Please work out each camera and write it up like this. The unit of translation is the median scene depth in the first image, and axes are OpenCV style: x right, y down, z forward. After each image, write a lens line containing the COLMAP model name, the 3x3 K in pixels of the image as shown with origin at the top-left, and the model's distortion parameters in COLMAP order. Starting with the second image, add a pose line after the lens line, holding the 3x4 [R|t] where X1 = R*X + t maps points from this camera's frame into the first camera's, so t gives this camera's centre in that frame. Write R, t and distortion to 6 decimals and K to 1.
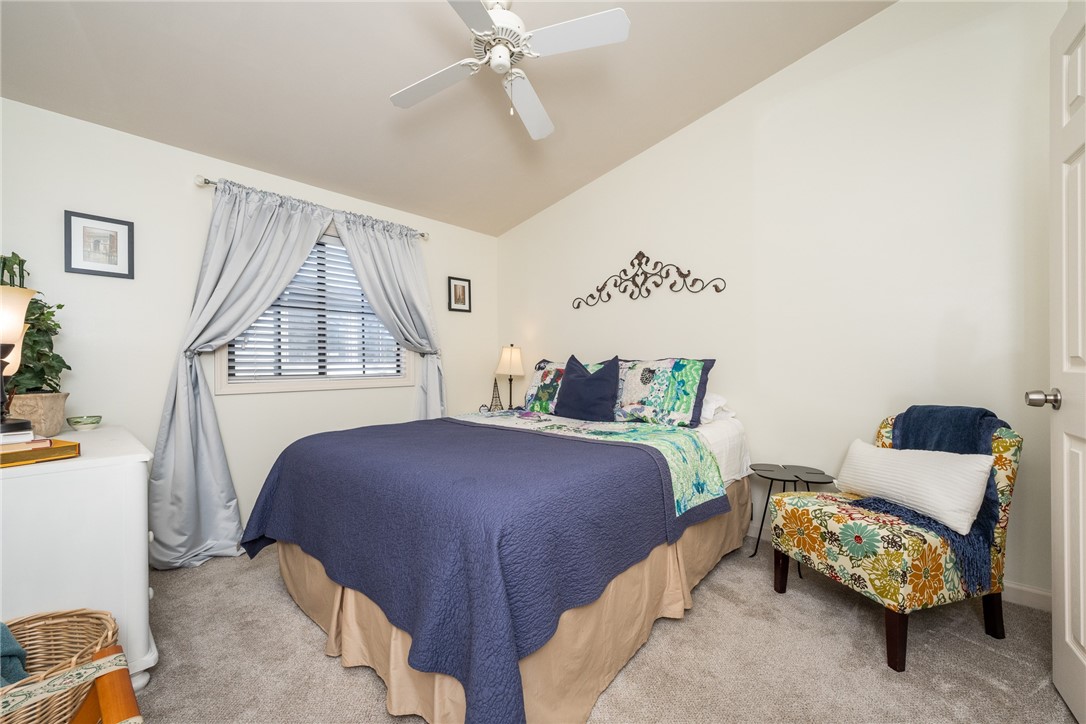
lens RADIAL K [[431.6, 0, 543.0], [0, 431.6, 363.8], [0, 0, 1]] dist [0.000463, -0.000314]
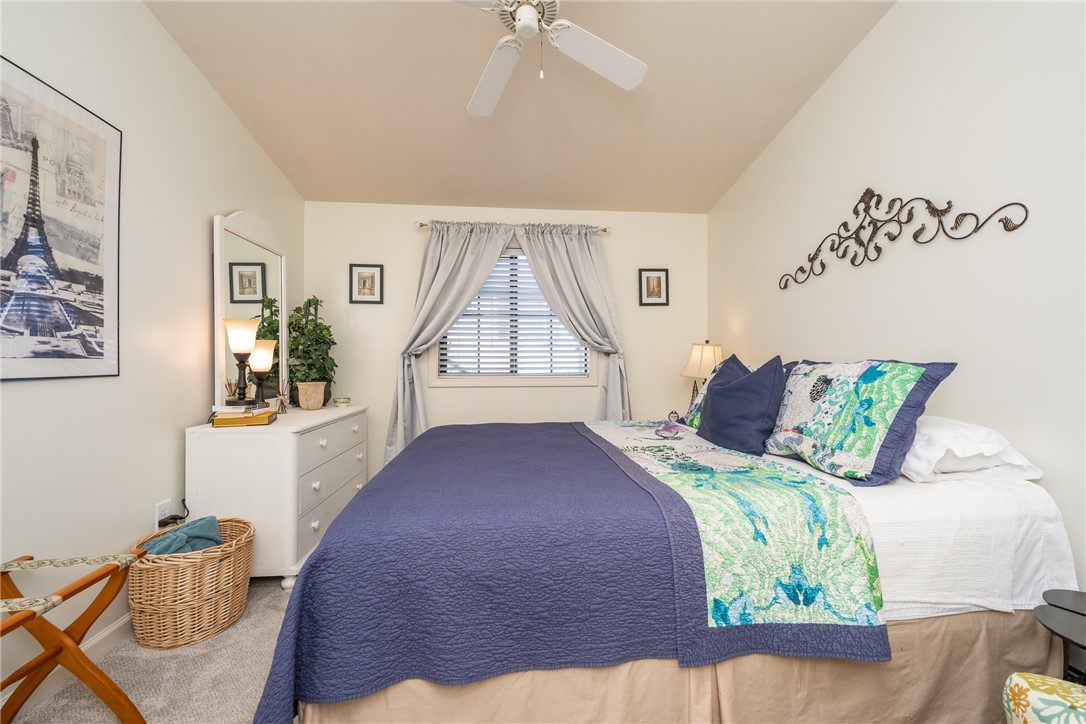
lens RADIAL K [[431.6, 0, 544.6], [0, 431.6, 356.9], [0, 0, 1]] dist [0.000463, -0.000314]
pose [[0.738446, -0.001150, -0.674312, 0.344265], [-0.003393, 0.999980, -0.005421, -0.011678], [0.674304, 0.006291, 0.738427, 0.249556]]
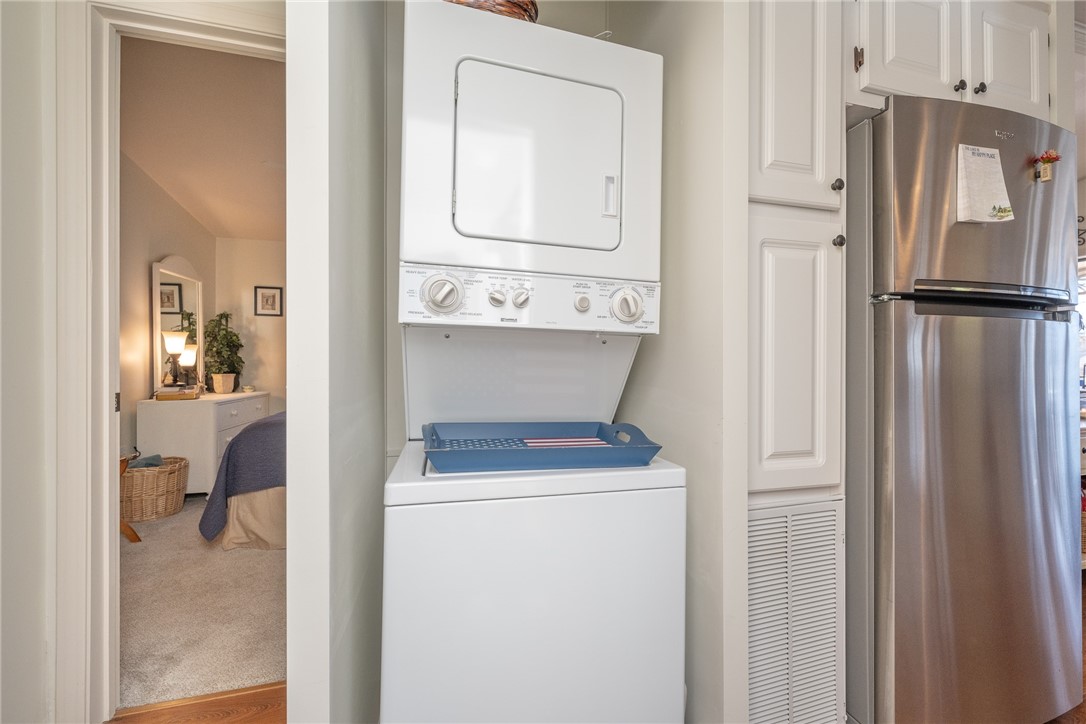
lens RADIAL K [[431.6, 0, 567.1], [0, 431.6, 360.6], [0, 0, 1]] dist [0.000463, -0.000314]
pose [[0.855518, 0.007921, -0.517713, 0.942588], [-0.006256, 0.999968, 0.004960, -0.014085], [0.517736, -0.001005, 0.855540, 0.005450]]
